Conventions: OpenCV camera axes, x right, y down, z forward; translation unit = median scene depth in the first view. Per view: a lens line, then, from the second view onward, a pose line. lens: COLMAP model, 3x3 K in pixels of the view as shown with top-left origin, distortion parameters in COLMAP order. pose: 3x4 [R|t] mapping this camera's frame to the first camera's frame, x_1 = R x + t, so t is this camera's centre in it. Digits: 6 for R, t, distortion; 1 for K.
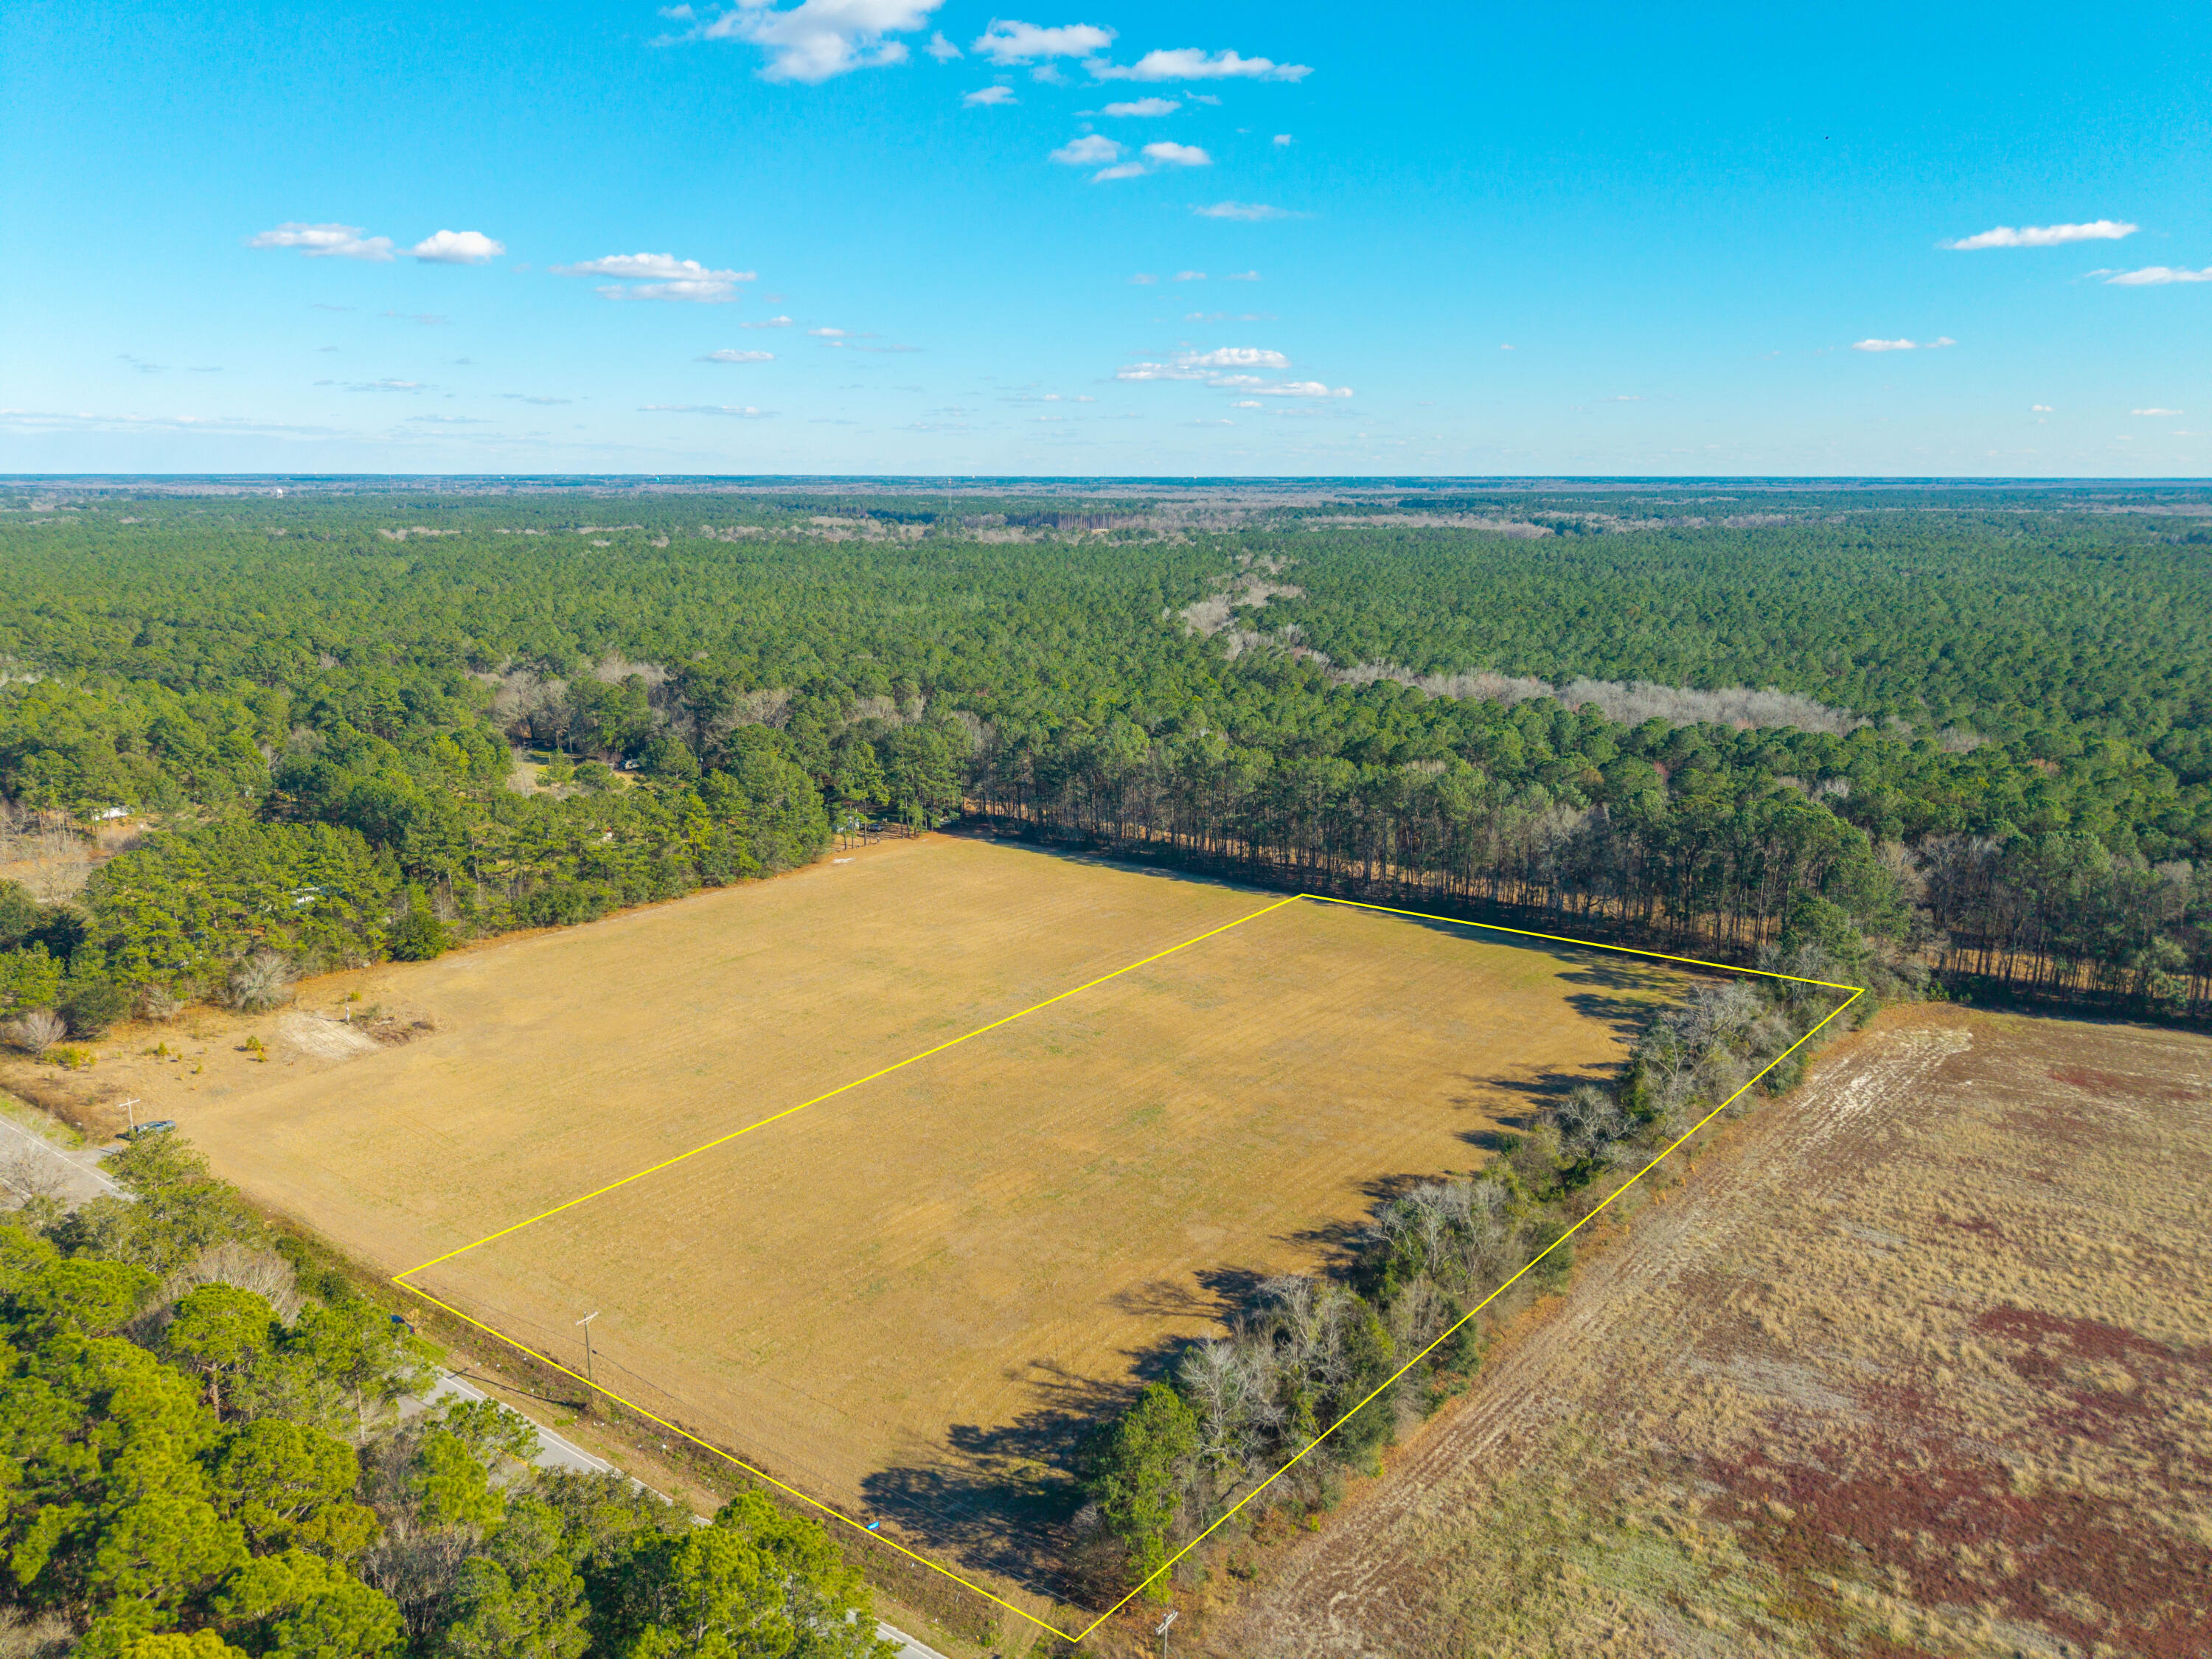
lens RADIAL K [[1496.6, 0, 1102.2], [0, 1496.6, 826.7], [0, 0, 1]] dist [0.016441, -0.016024]
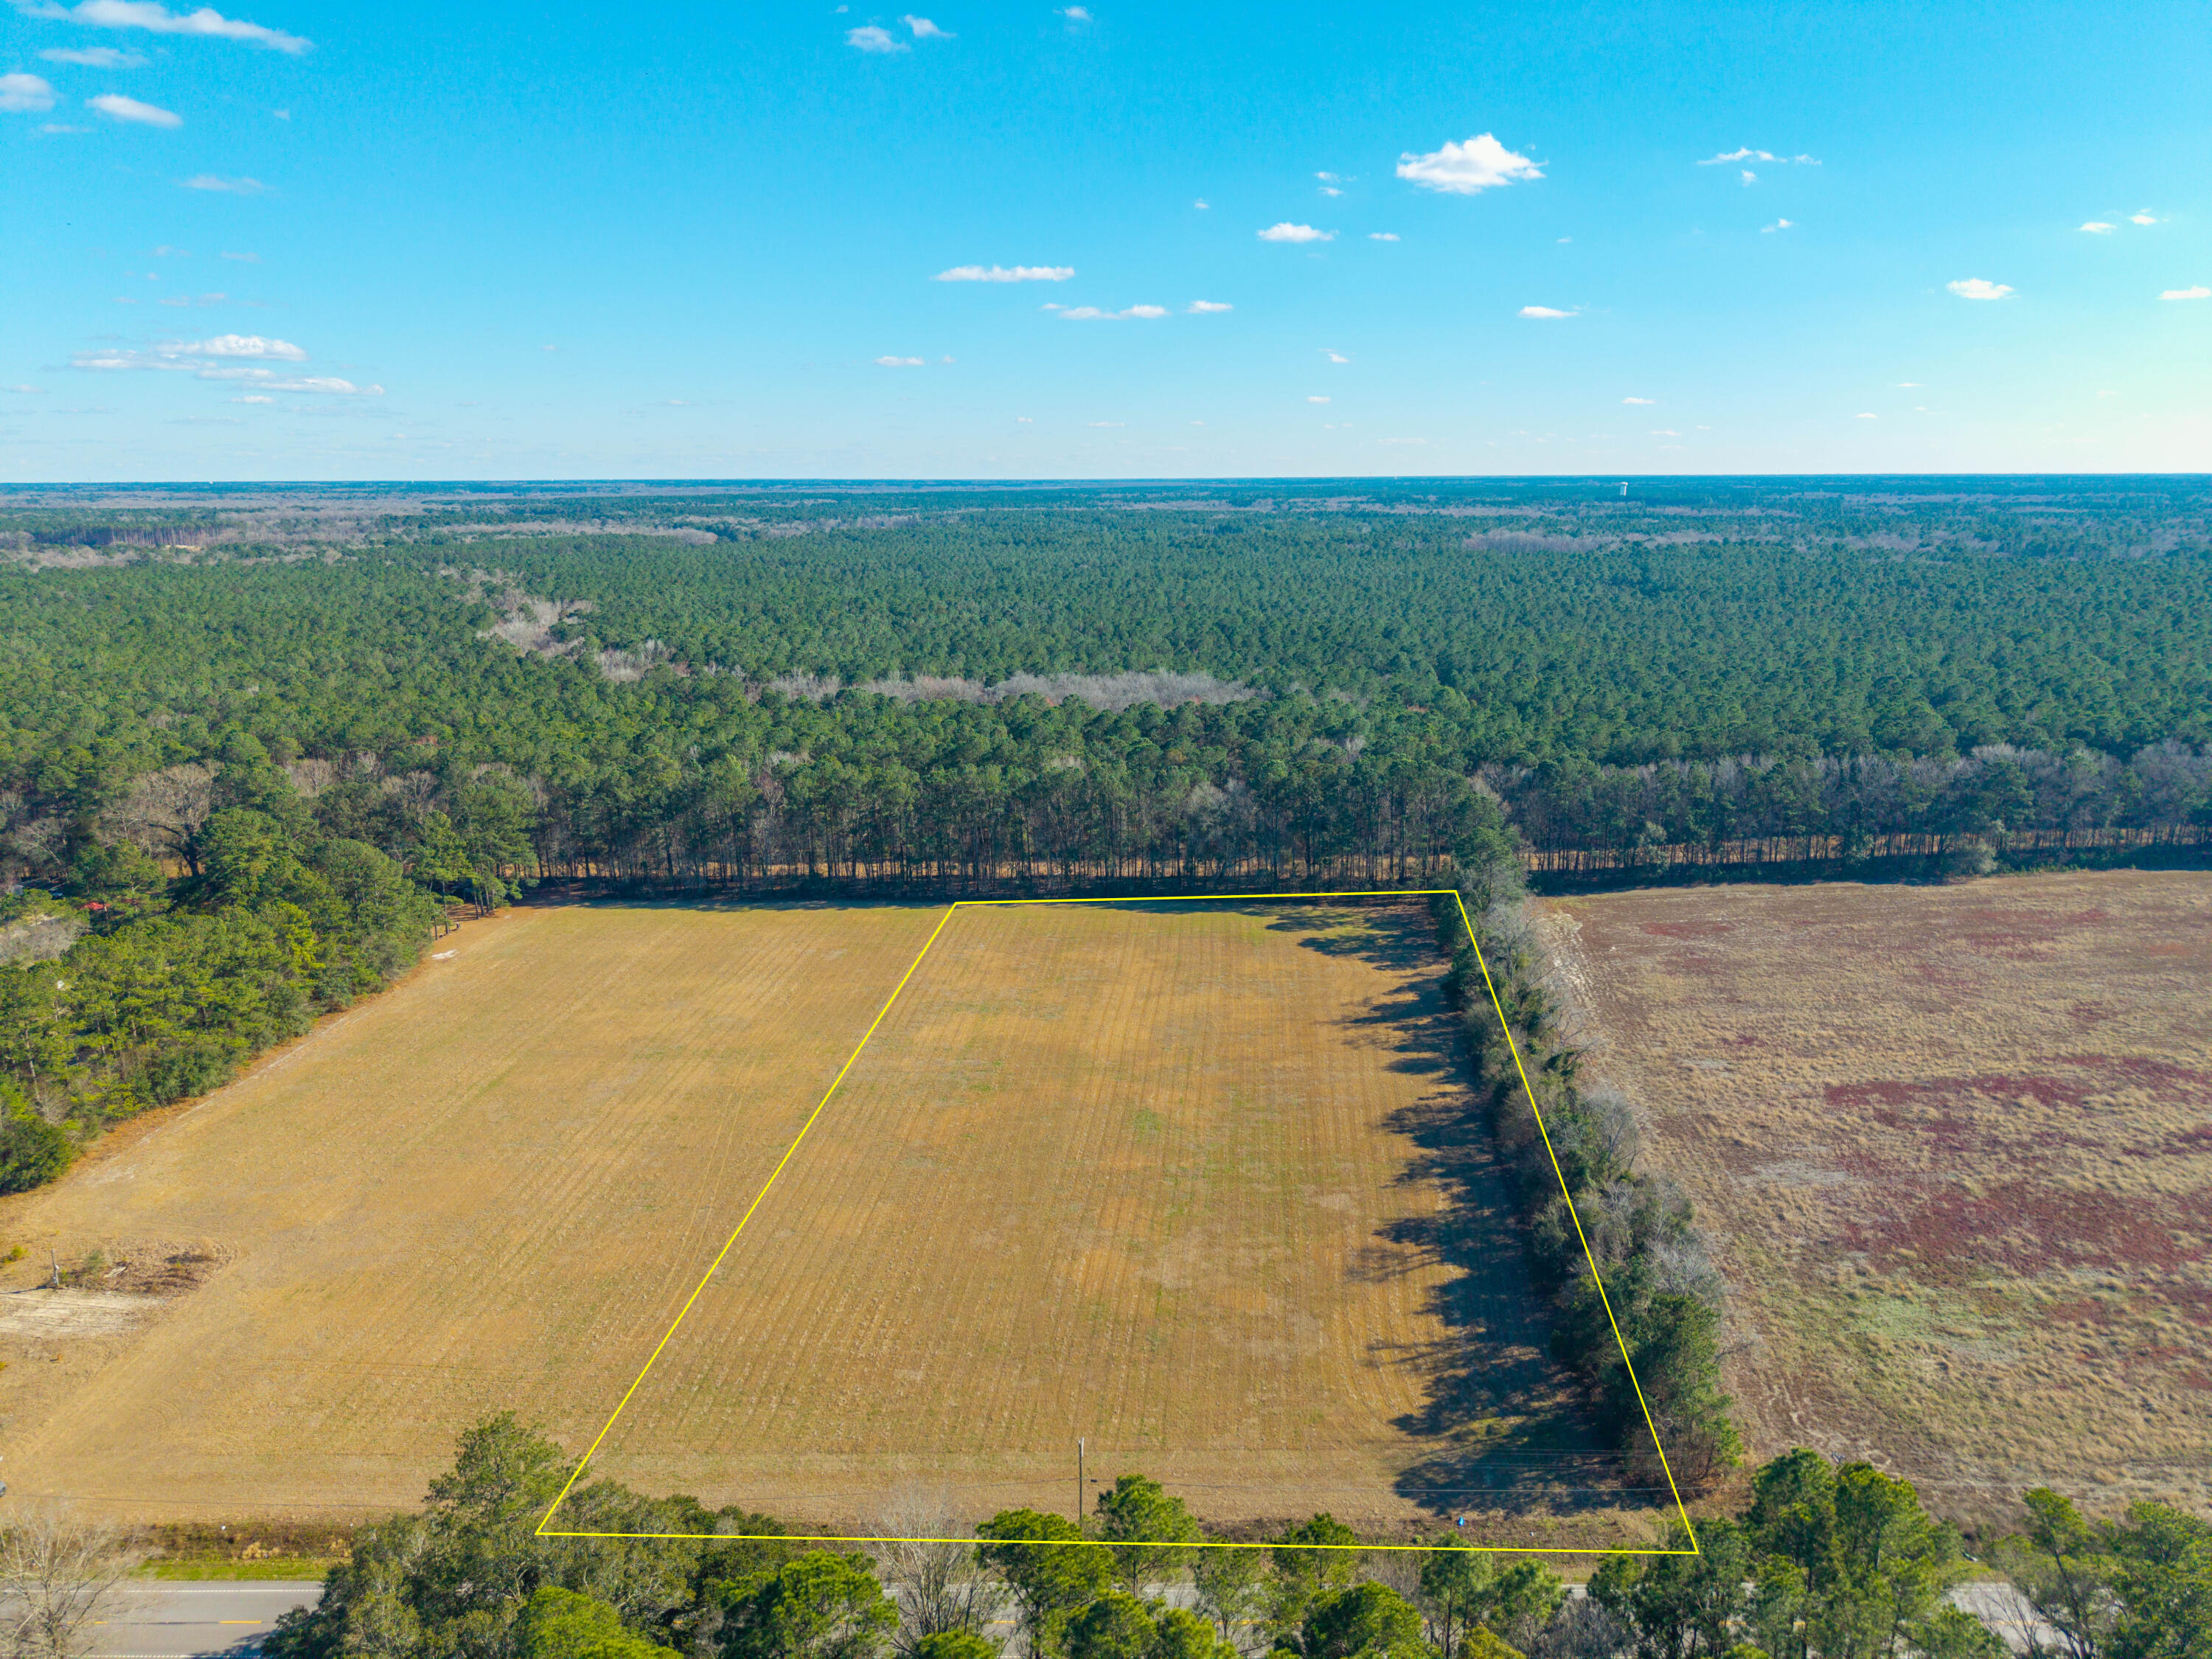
lens RADIAL K [[1496.6, 0, 1102.2], [0, 1496.6, 826.7], [0, 0, 1]] dist [0.016441, -0.016024]
pose [[0.825324, -0.136822, 0.547833, -0.500212], [0.137697, 0.989677, 0.039730, -0.048995], [-0.547613, 0.042645, 0.835644, 0.144601]]
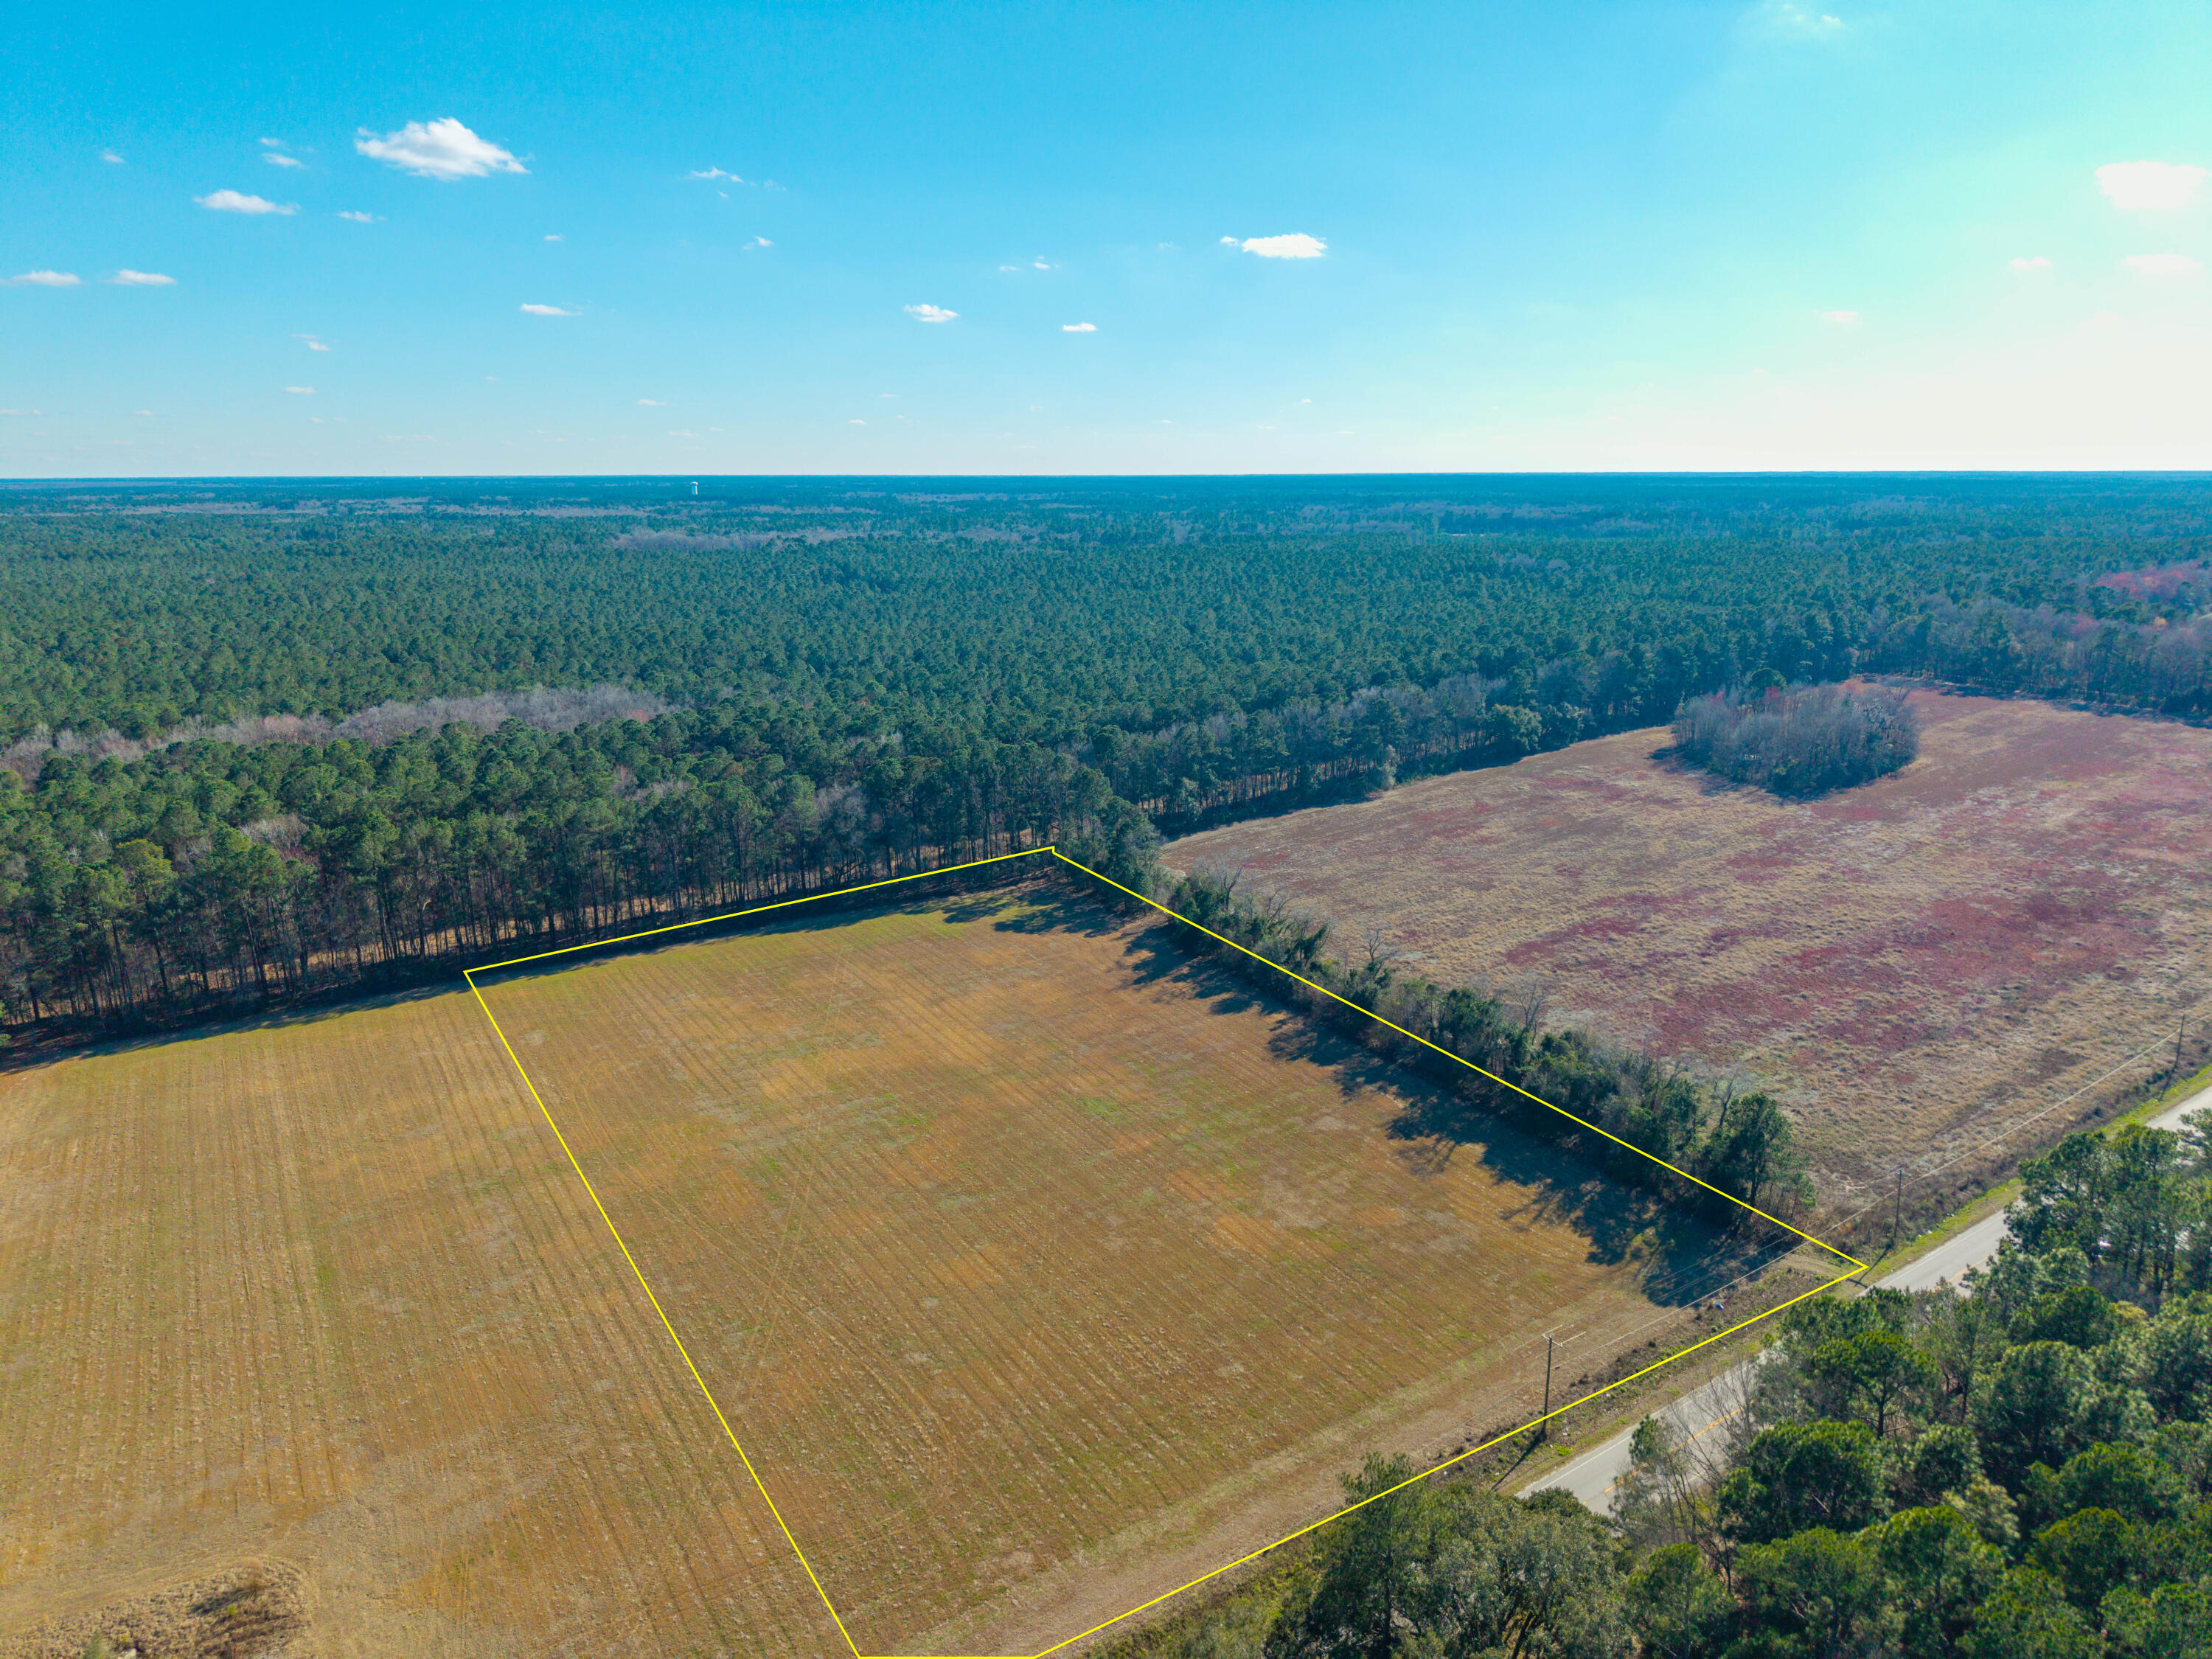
lens RADIAL K [[1504.3, 0, 1103.9], [0, 1504.3, 781.3], [0, 0, 1]] dist [0.033945, -0.042128]
pose [[0.340063, -0.195274, 0.919905, -0.840099], [0.221761, 0.967268, 0.123349, -0.145606], [-0.913881, 0.162053, 0.372236, 0.538620]]
